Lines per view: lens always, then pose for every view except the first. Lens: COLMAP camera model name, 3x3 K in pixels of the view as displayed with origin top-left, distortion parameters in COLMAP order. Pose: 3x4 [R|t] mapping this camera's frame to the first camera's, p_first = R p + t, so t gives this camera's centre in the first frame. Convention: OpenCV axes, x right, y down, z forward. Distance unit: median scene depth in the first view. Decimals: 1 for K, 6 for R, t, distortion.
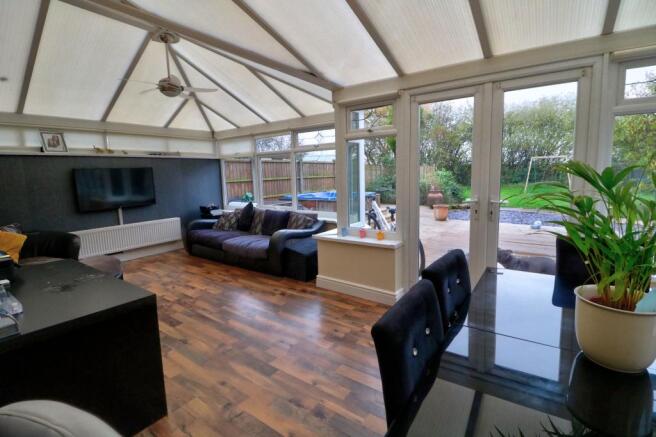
lens RADIAL K [[305.3, 0, 326.9], [0, 305.3, 215.2], [0, 0, 1]] dist [-0.011454, -0.000309]
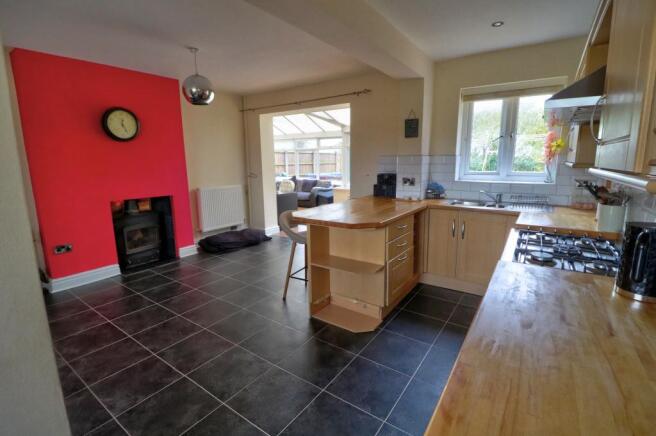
lens RADIAL K [[305.3, 0, 327.9], [0, 305.3, 215.6], [0, 0, 1]] dist [-0.011454, -0.000309]
pose [[0.999579, 0.018856, 0.022041, -0.083980], [-0.019804, 0.998853, 0.043599, 0.123550], [-0.021194, -0.044017, 0.998806, -0.944421]]
